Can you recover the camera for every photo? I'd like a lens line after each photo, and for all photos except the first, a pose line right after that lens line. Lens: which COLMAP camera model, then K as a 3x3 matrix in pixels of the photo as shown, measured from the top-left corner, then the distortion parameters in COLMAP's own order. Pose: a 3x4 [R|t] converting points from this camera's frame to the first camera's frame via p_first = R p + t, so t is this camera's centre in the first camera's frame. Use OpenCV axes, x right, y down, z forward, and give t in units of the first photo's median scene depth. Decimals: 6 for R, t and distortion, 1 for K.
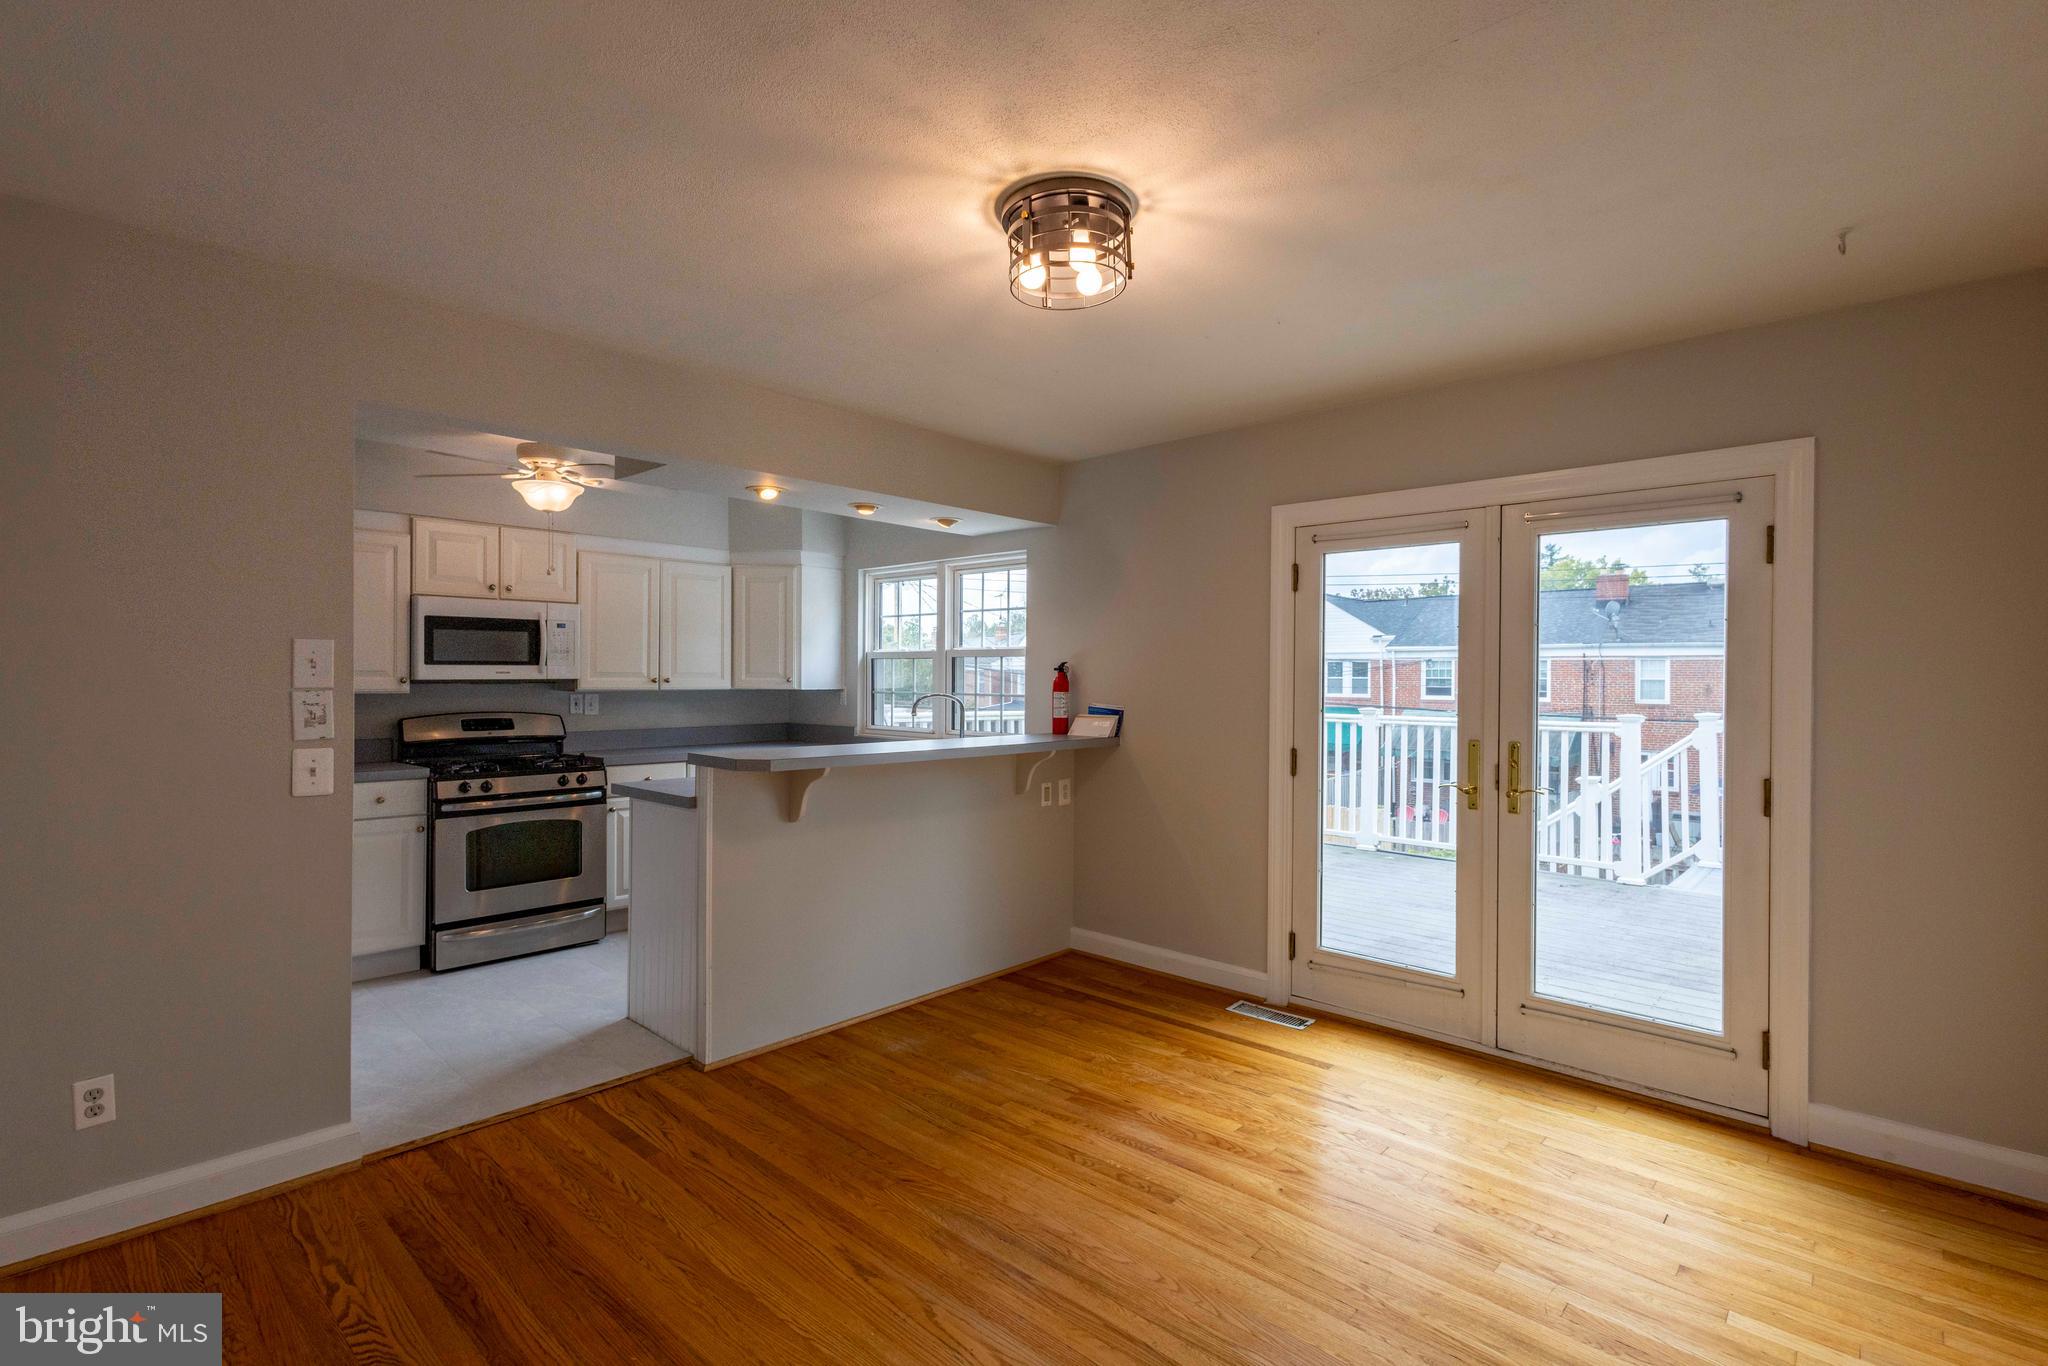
lens RADIAL K [[935.3, 0, 1026.5], [0, 935.3, 681.5], [0, 0, 1]] dist [0.004426, -0.000260]
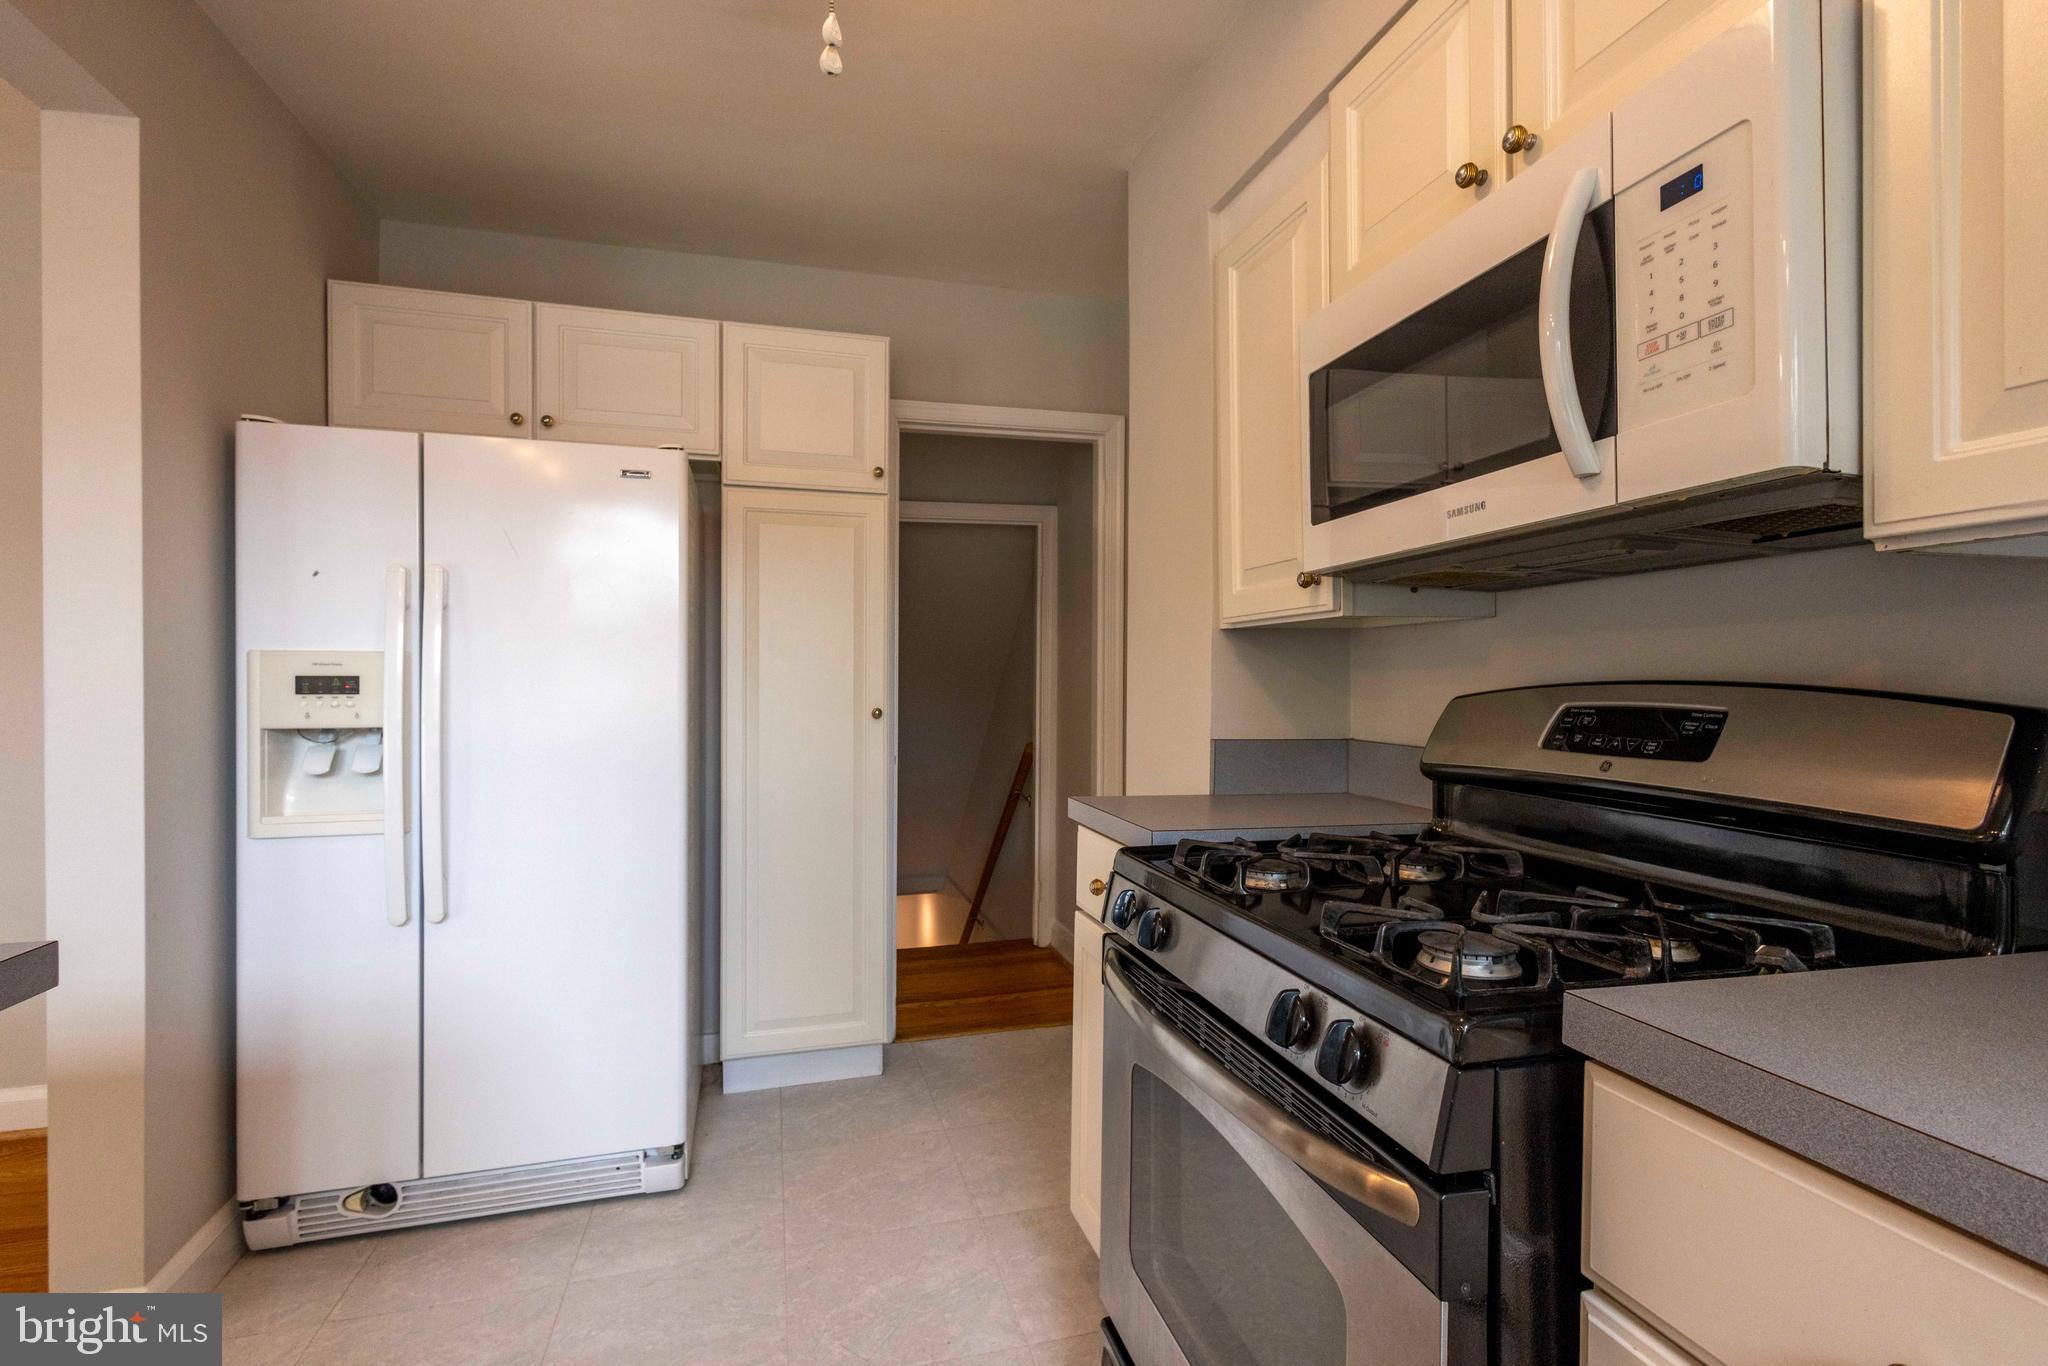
lens RADIAL K [[935.3, 0, 1026.5], [0, 935.3, 681.5], [0, 0, 1]] dist [0.004426, -0.000260]
pose [[-0.535171, -0.002963, -0.844739, -0.430612], [-0.006286, 0.999980, 0.000475, 0.050384], [0.844721, 0.005564, -0.535179, 1.494204]]
